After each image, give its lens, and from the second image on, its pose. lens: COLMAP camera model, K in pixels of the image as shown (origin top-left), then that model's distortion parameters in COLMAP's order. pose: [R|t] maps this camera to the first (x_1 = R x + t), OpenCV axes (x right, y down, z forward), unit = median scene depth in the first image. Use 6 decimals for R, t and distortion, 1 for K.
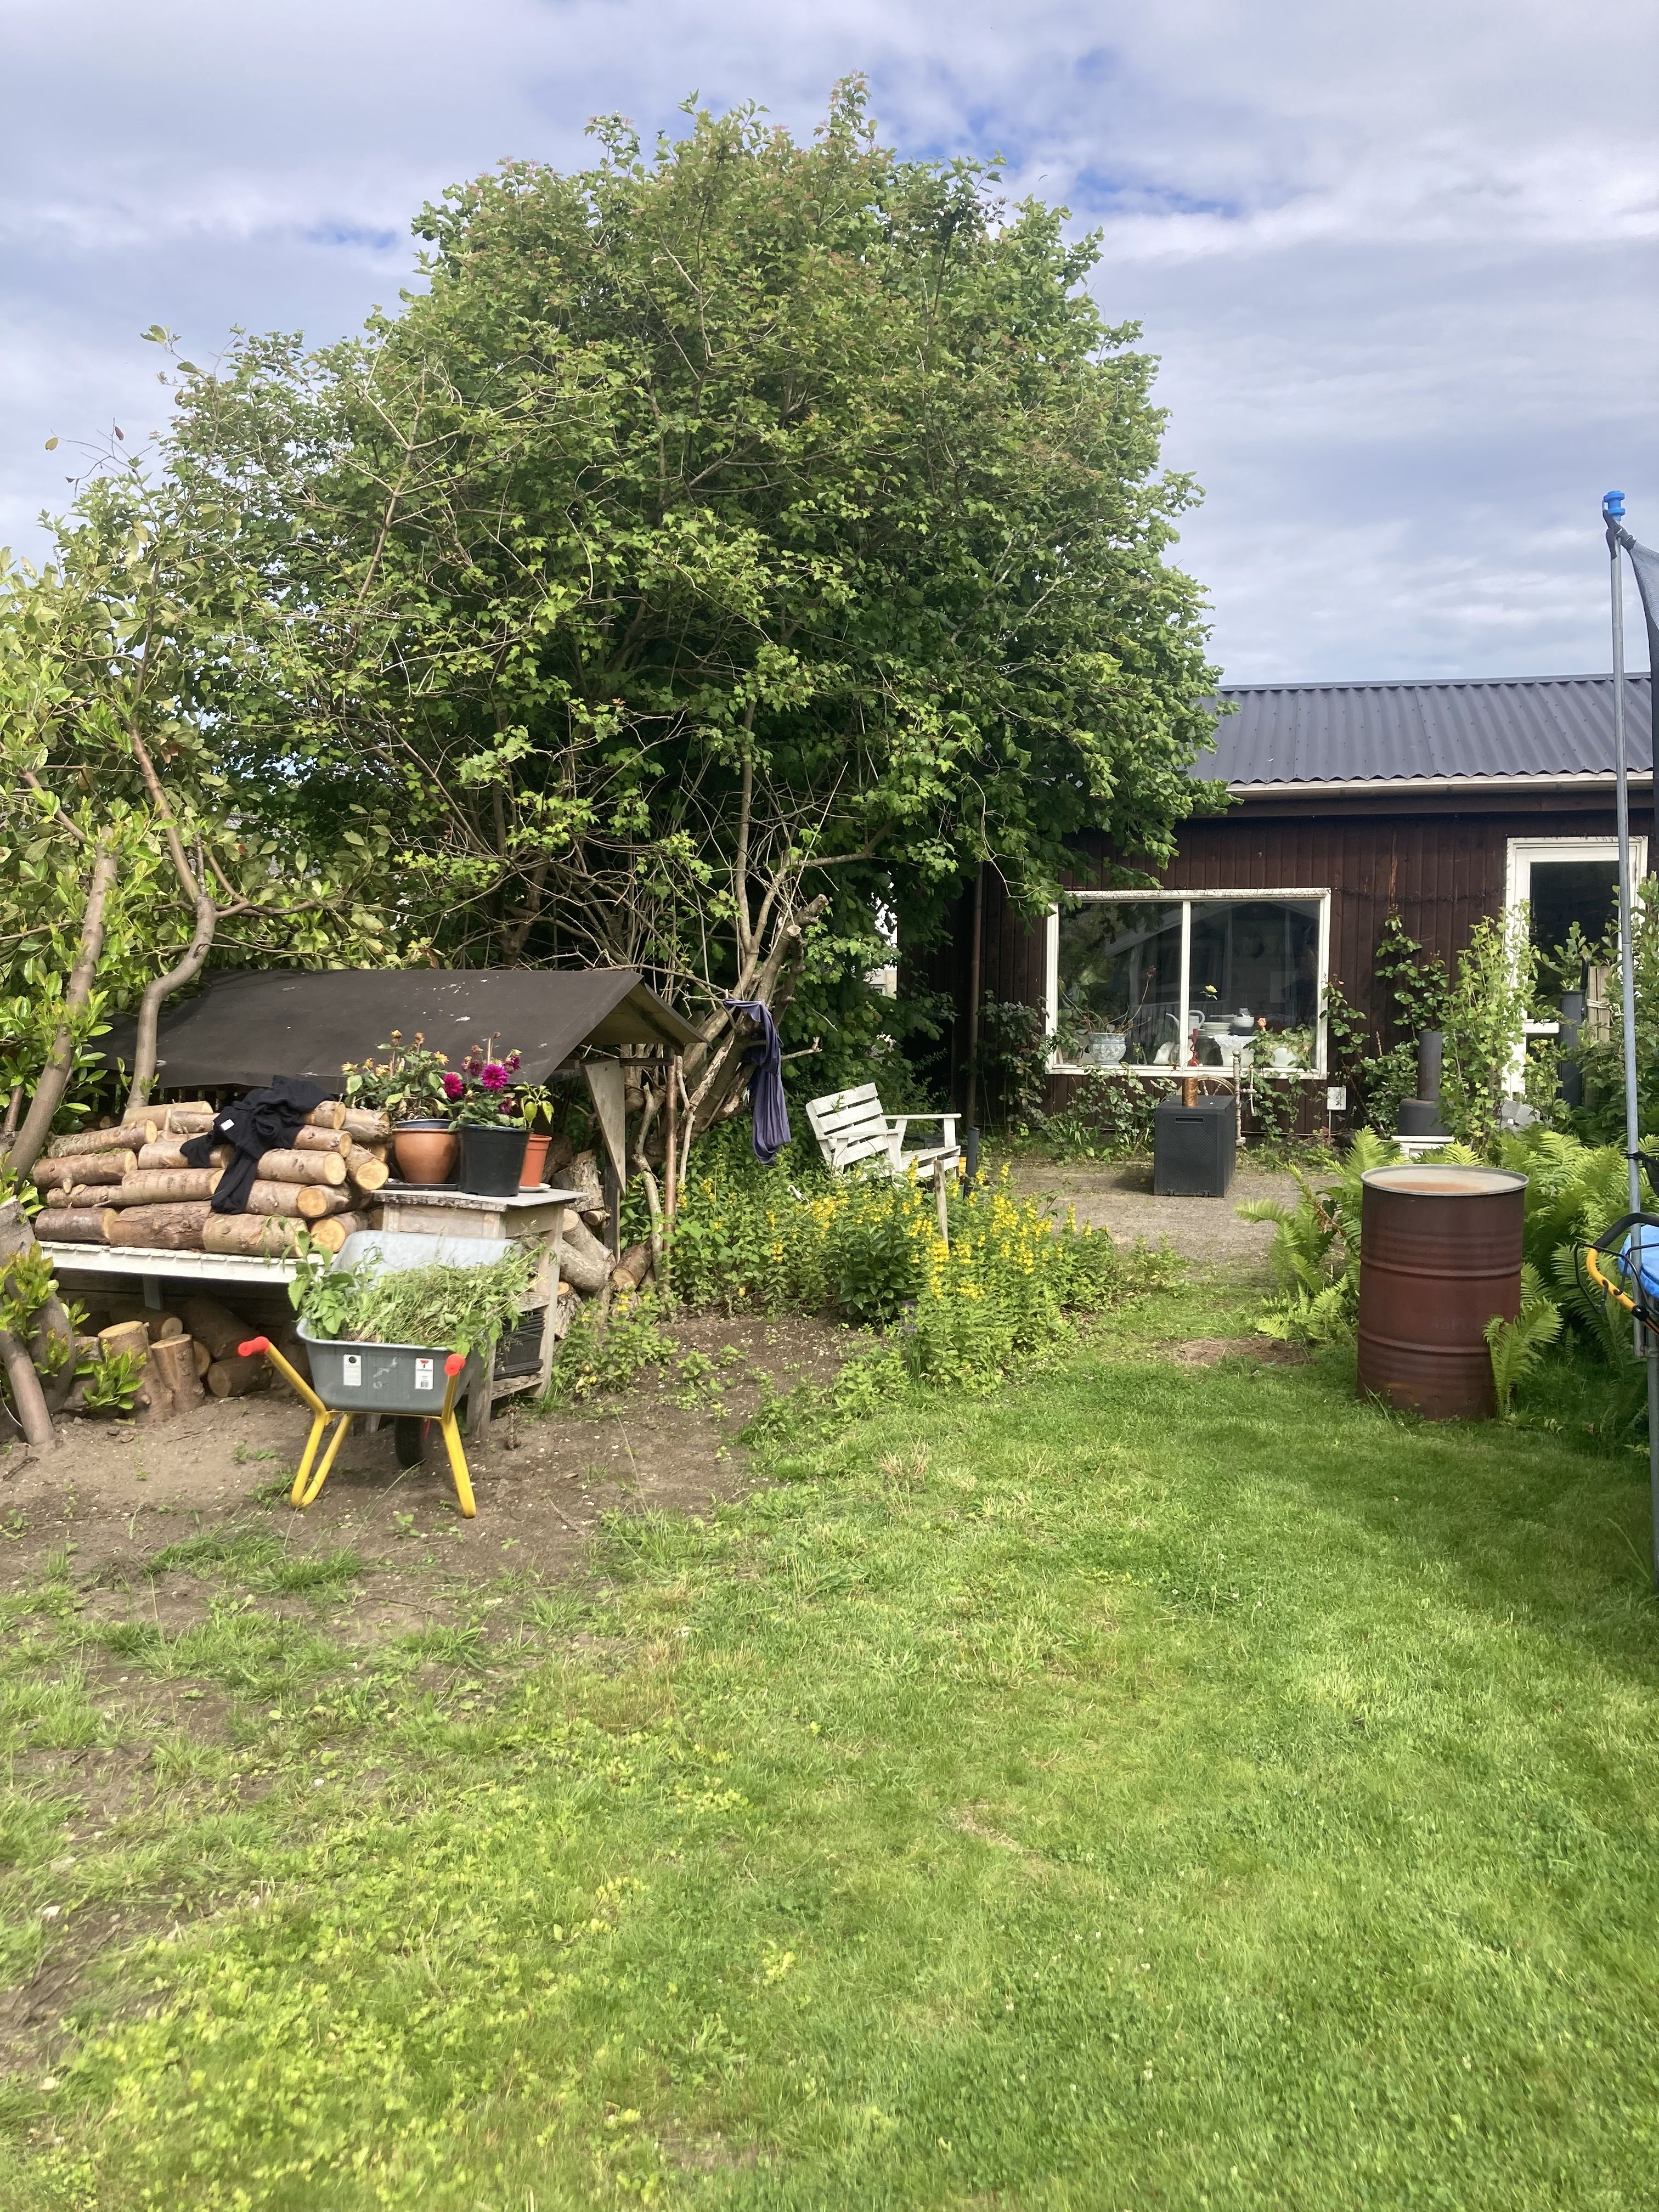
lens RADIAL K [[1830.7, 0, 786.2], [0, 1830.7, 1077.4], [0, 0, 1]] dist [0.026728, -0.045080]
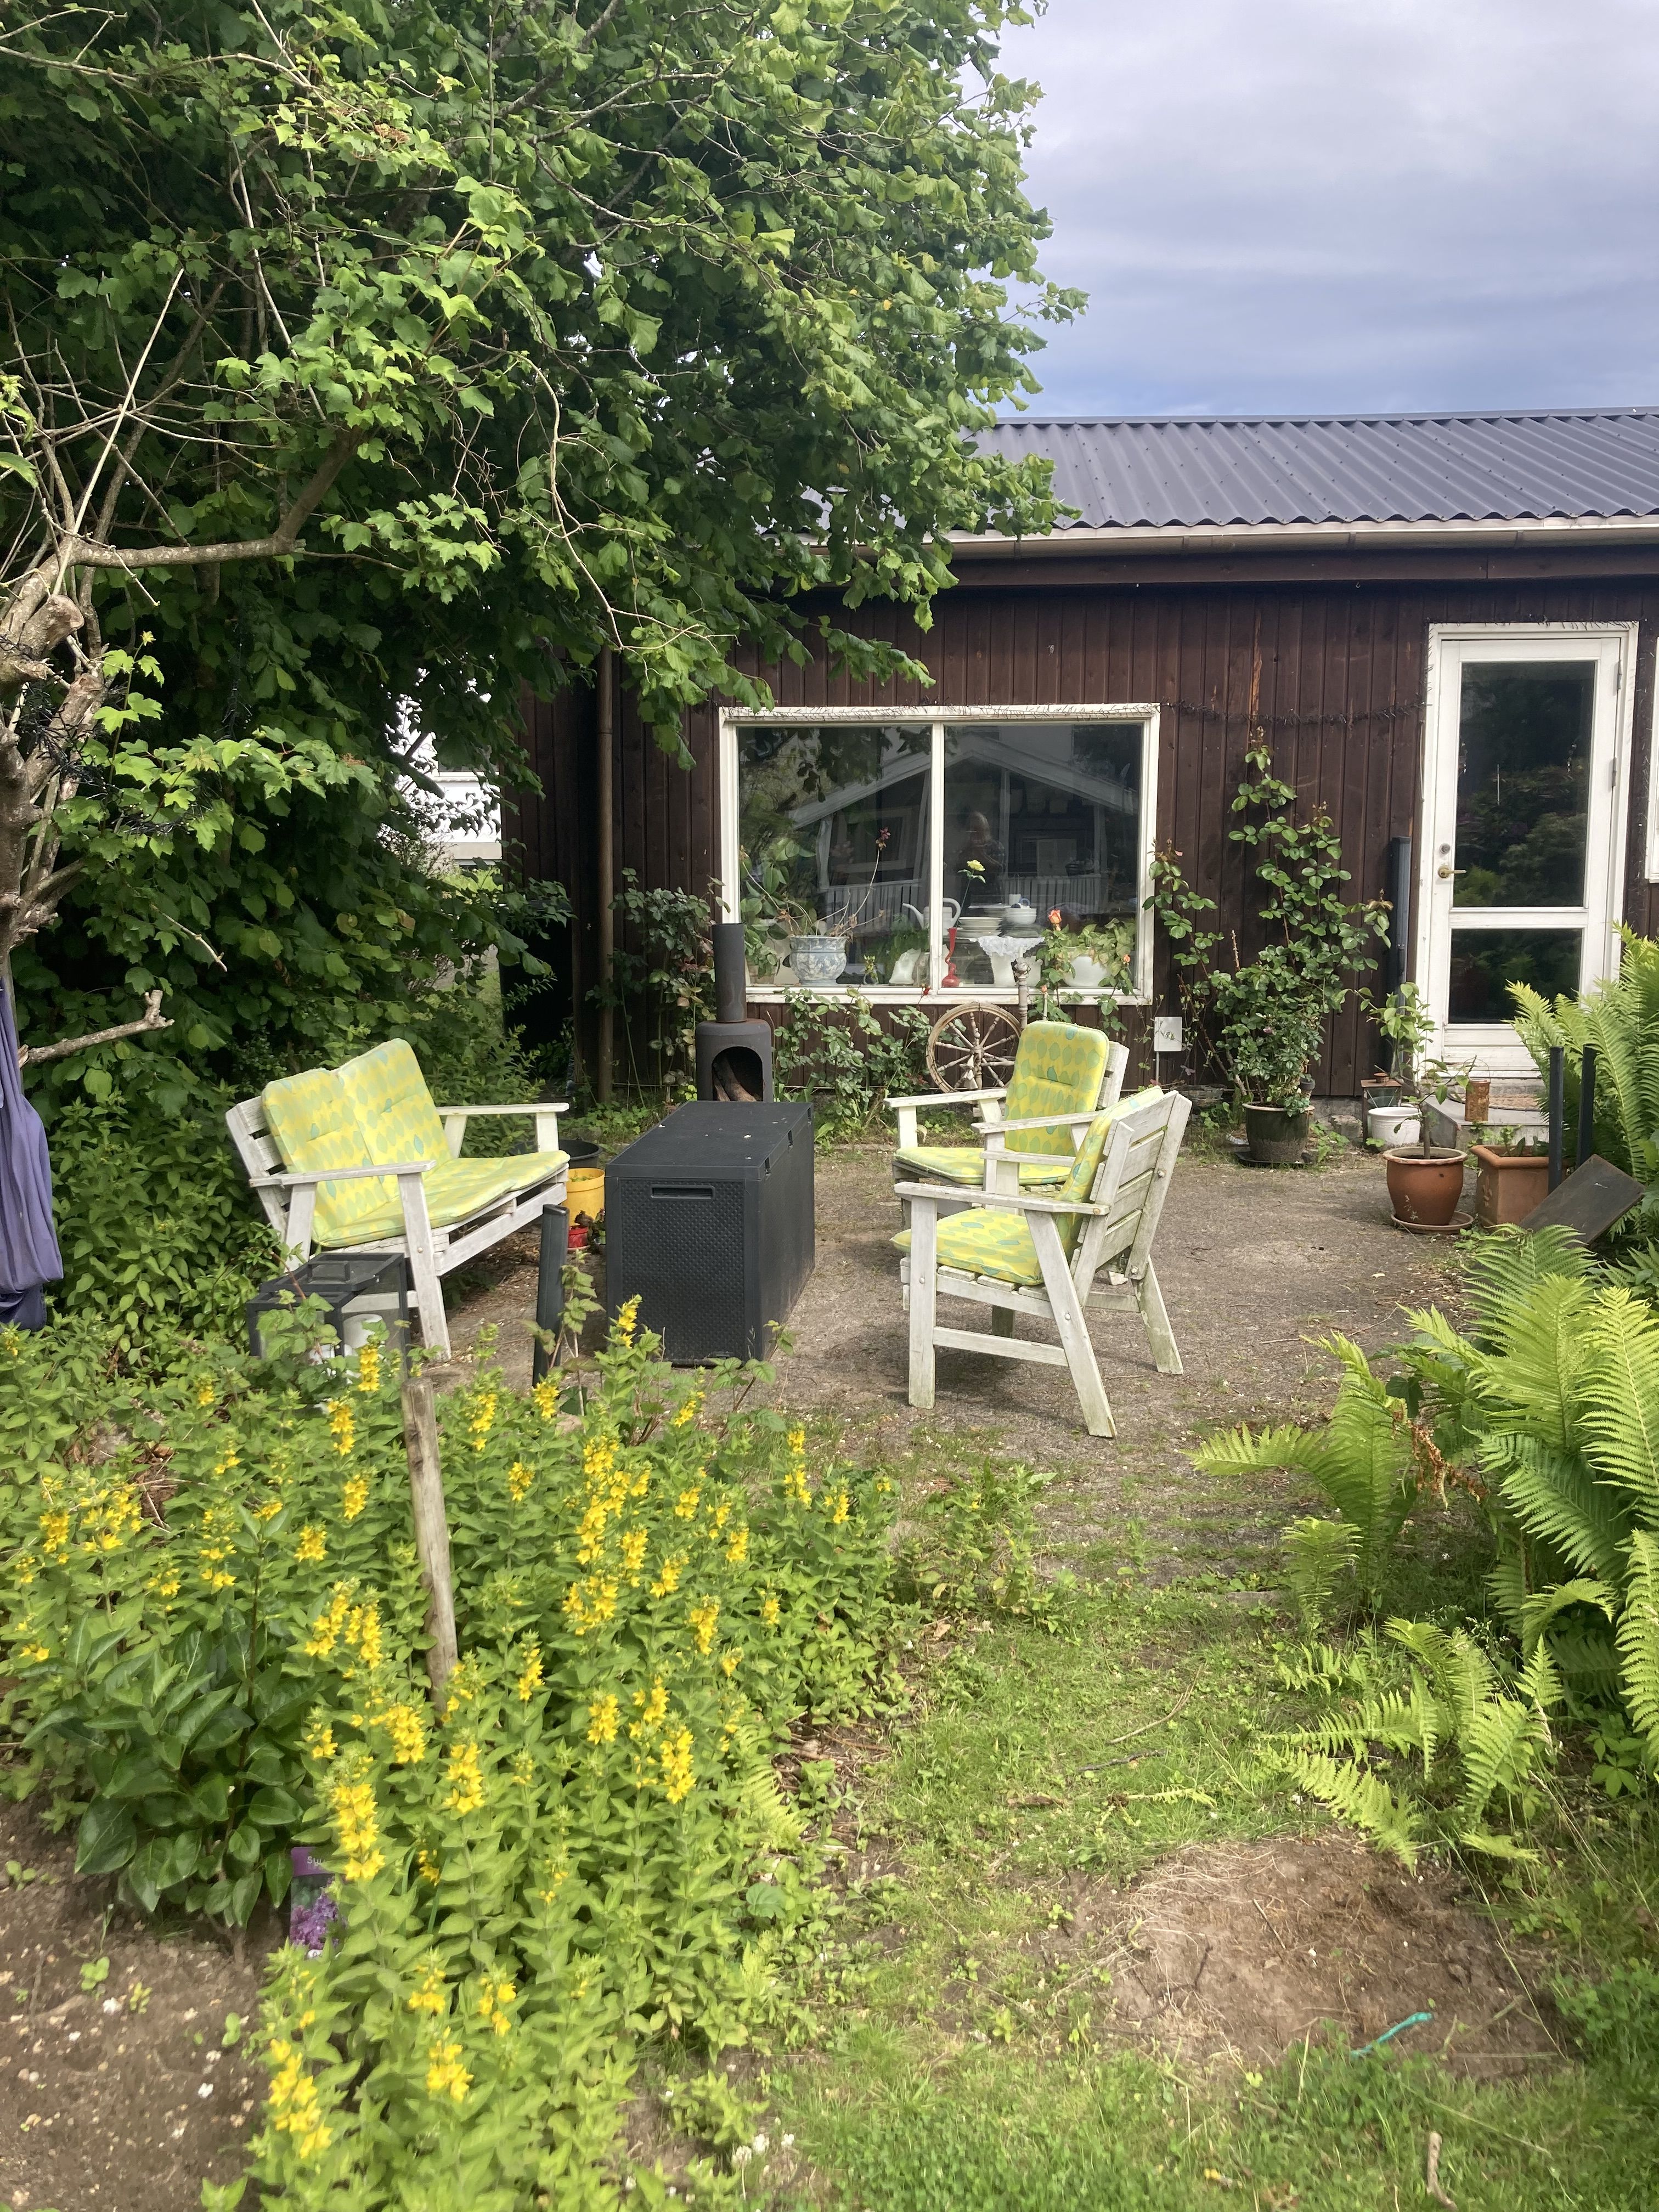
lens RADIAL K [[1830.7, 0, 834.7], [0, 1830.7, 1110.0], [0, 0, 1]] dist [0.026728, -0.045080]
pose [[0.979937, -0.033101, 0.196539, 0.056519], [0.016647, 0.996260, 0.084788, -0.018512], [-0.198611, -0.079815, 0.976823, 0.389583]]
